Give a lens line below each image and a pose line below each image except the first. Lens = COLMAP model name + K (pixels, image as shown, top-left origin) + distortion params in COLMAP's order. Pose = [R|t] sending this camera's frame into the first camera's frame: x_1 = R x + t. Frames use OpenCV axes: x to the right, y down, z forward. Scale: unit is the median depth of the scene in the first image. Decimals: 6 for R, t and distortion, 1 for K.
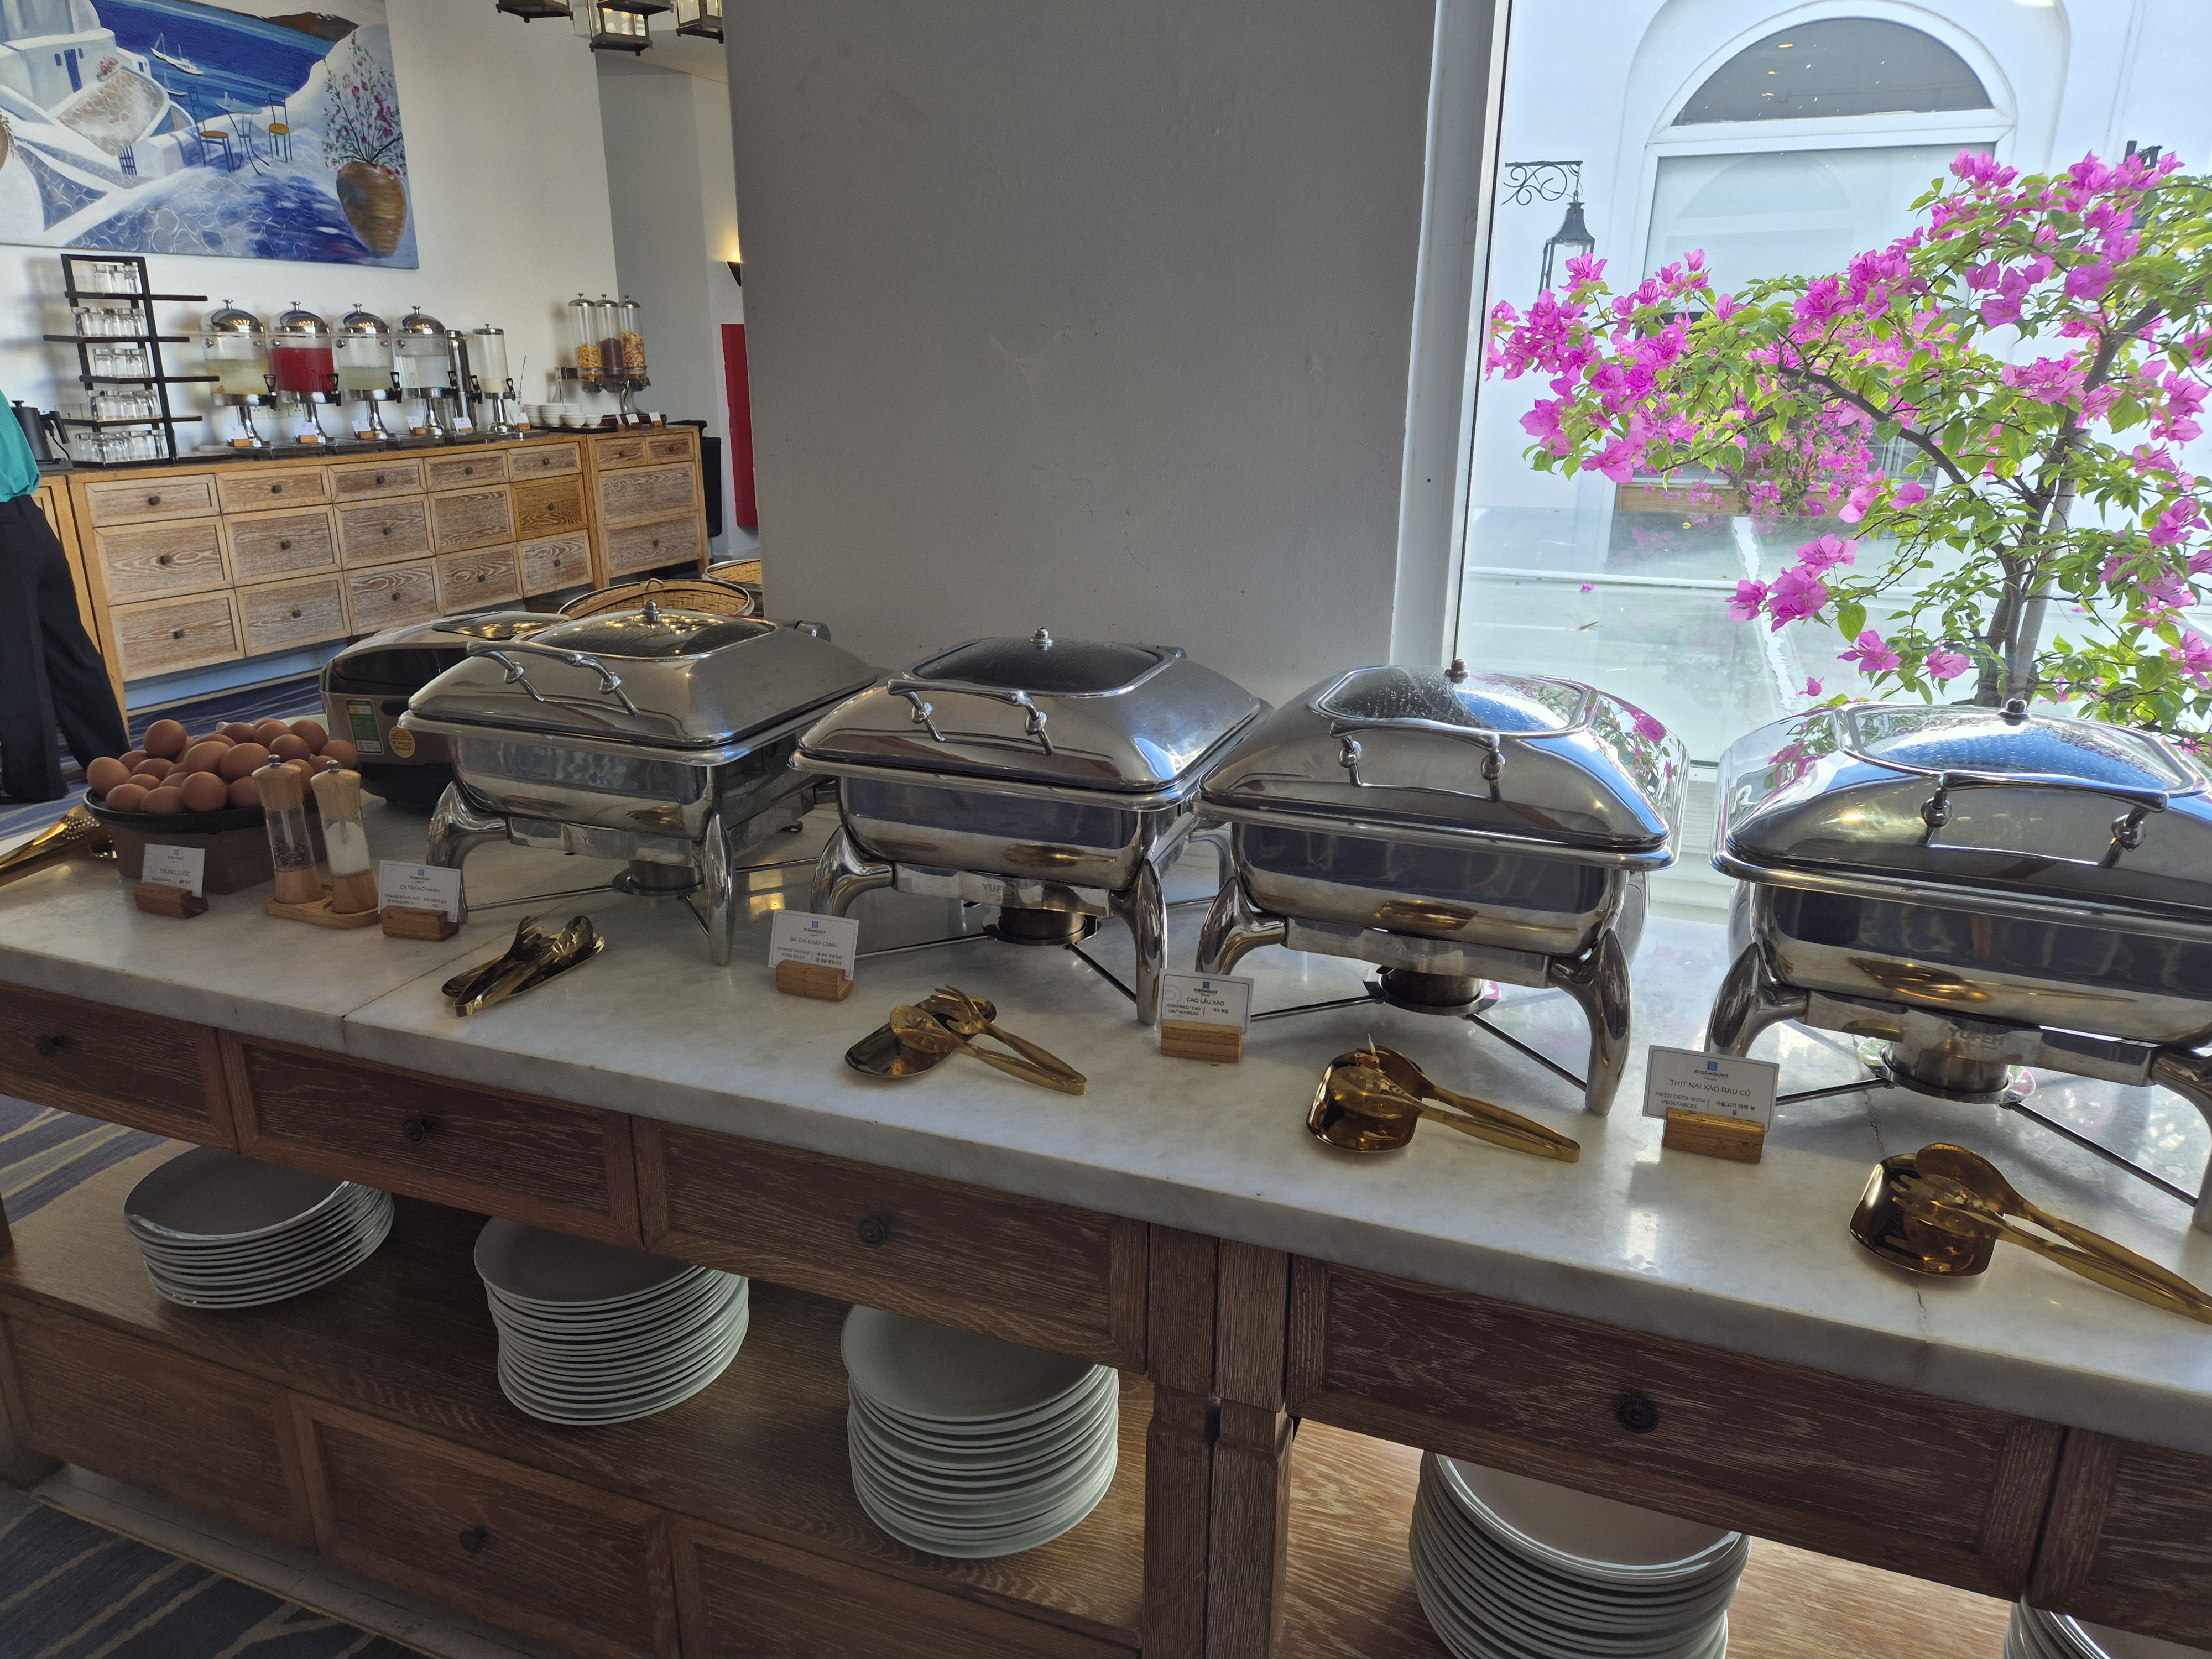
lens RADIAL K [[1489.4, 0, 1115.5], [0, 1489.4, 849.6], [0, 0, 1]] dist [0.078738, -0.063698]
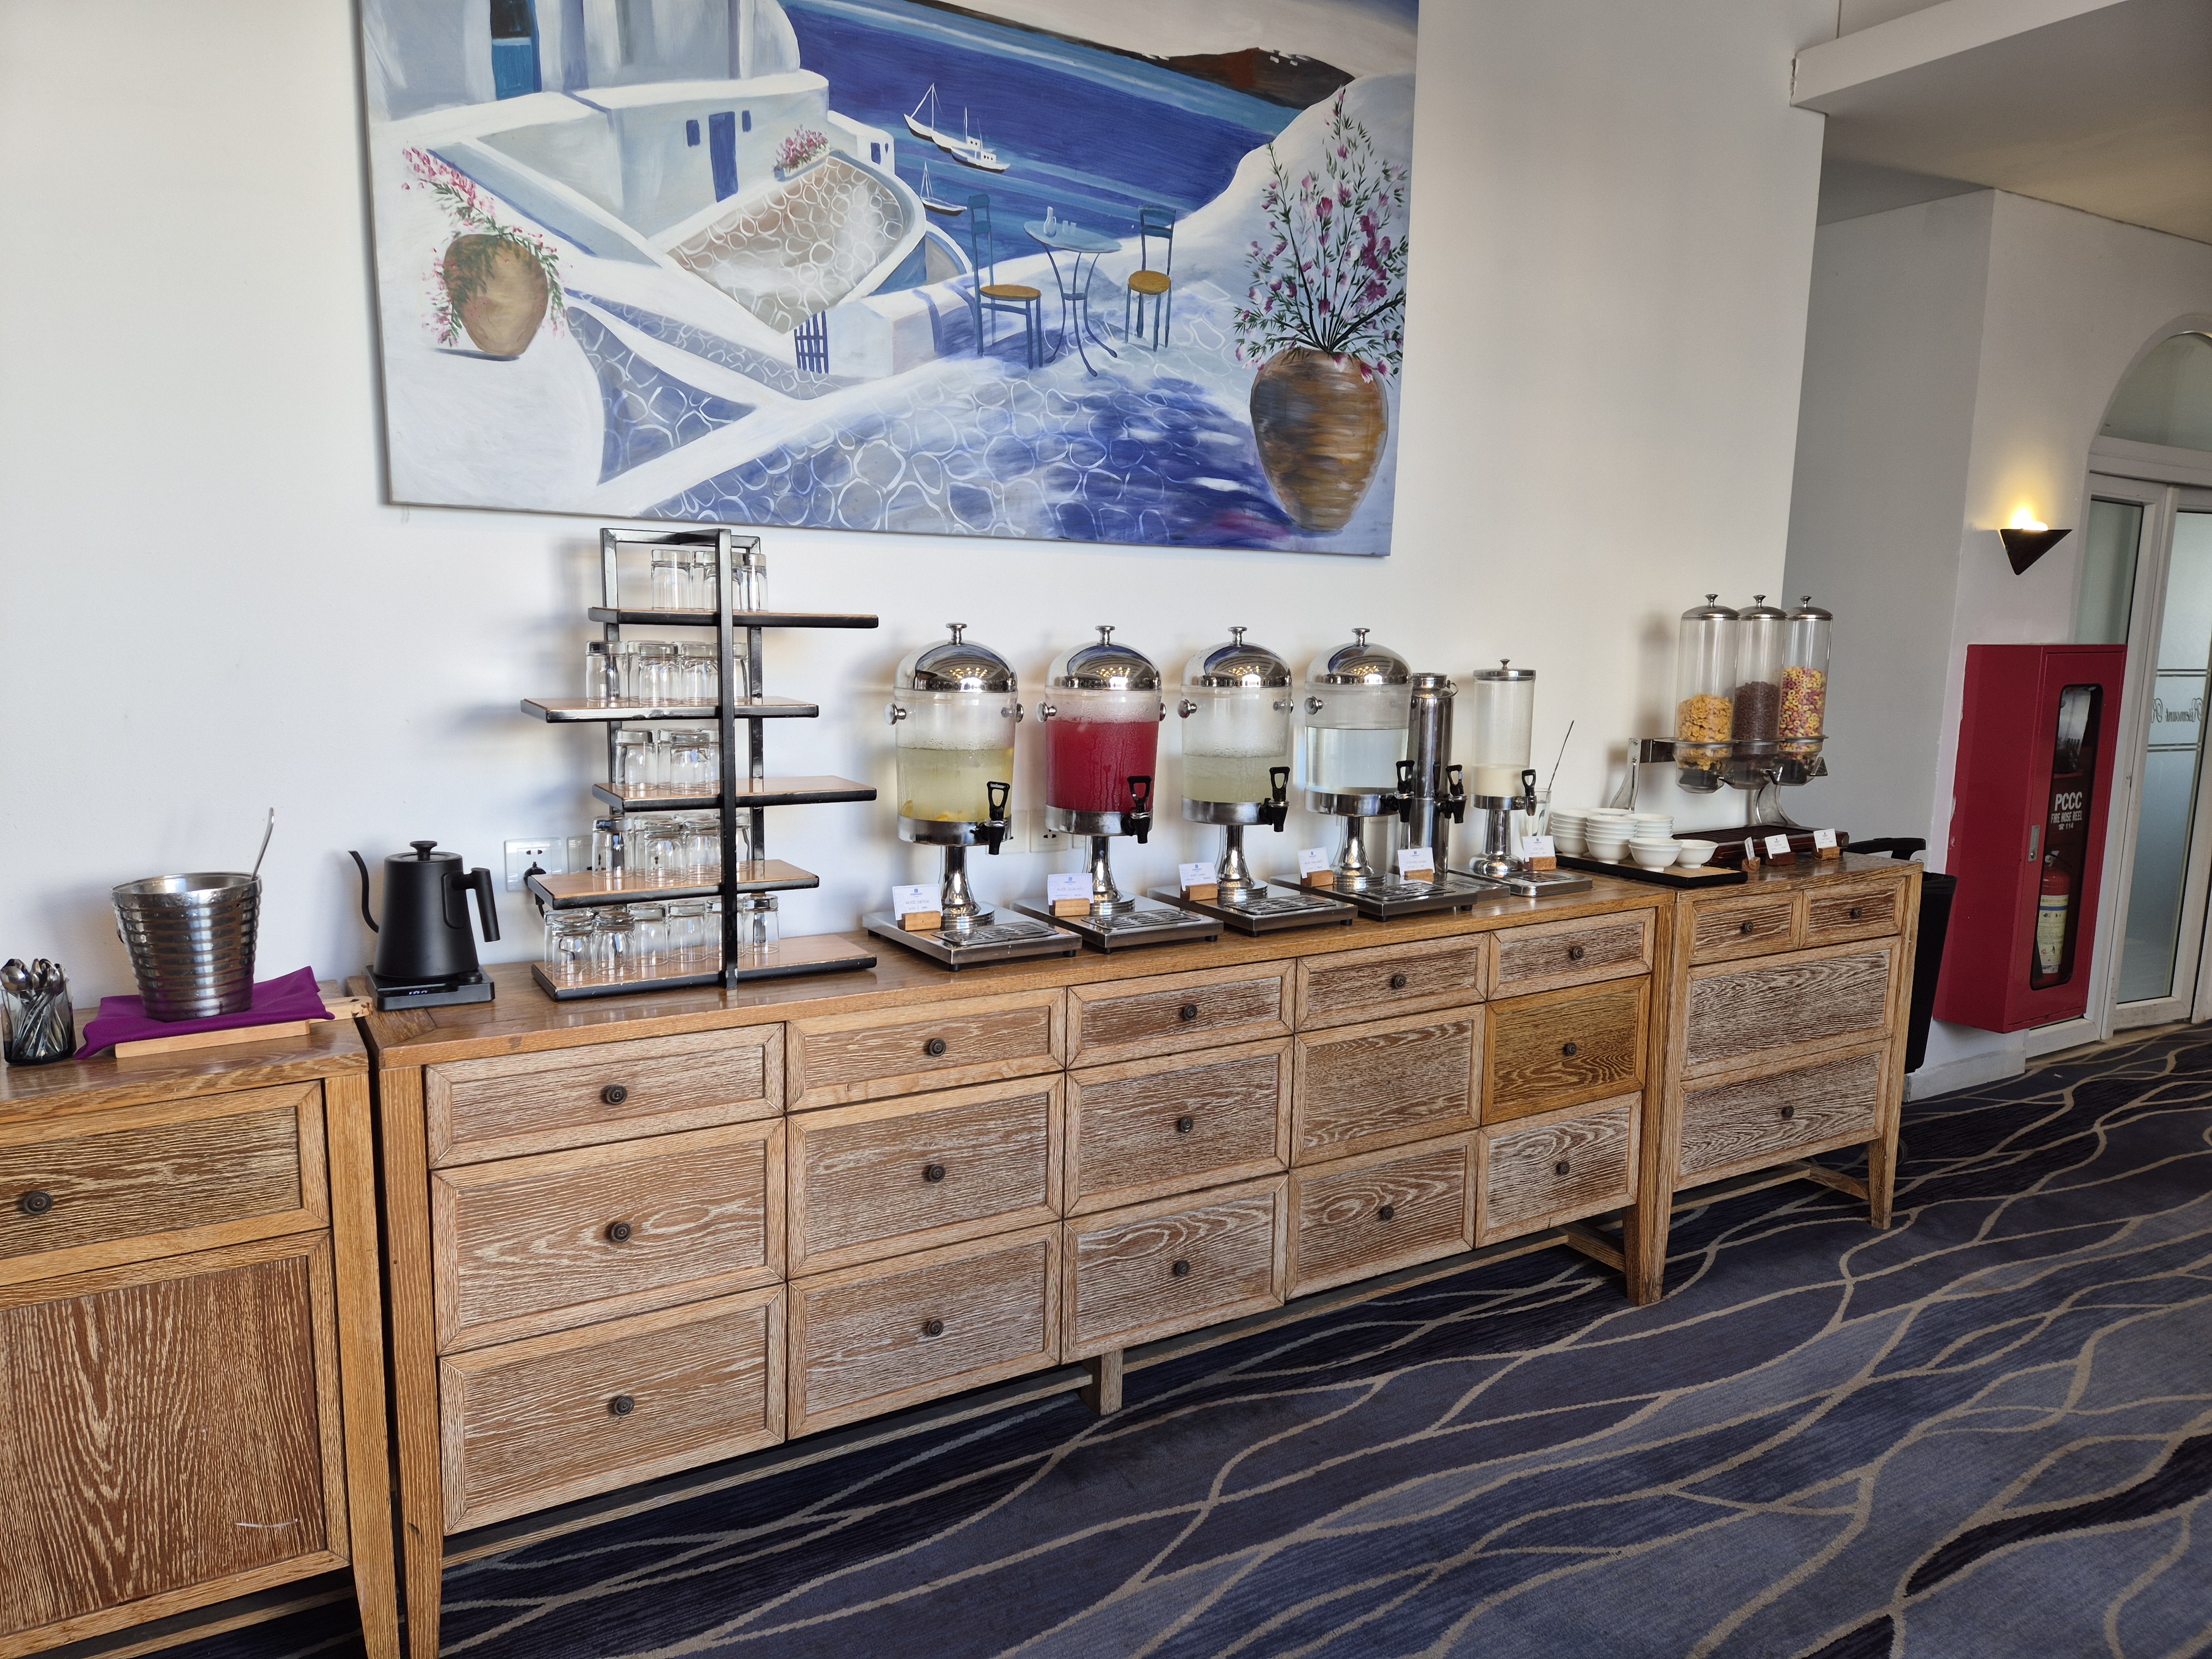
lens RADIAL K [[1489.4, 0, 1098.8], [0, 1489.4, 847.5], [0, 0, 1]] dist [0.078738, -0.063698]
pose [[0.784201, 0.087003, -0.614378, -0.249494], [-0.203040, 0.971594, -0.121574, -0.233969], [0.586348, 0.220082, 0.779589, 0.646901]]
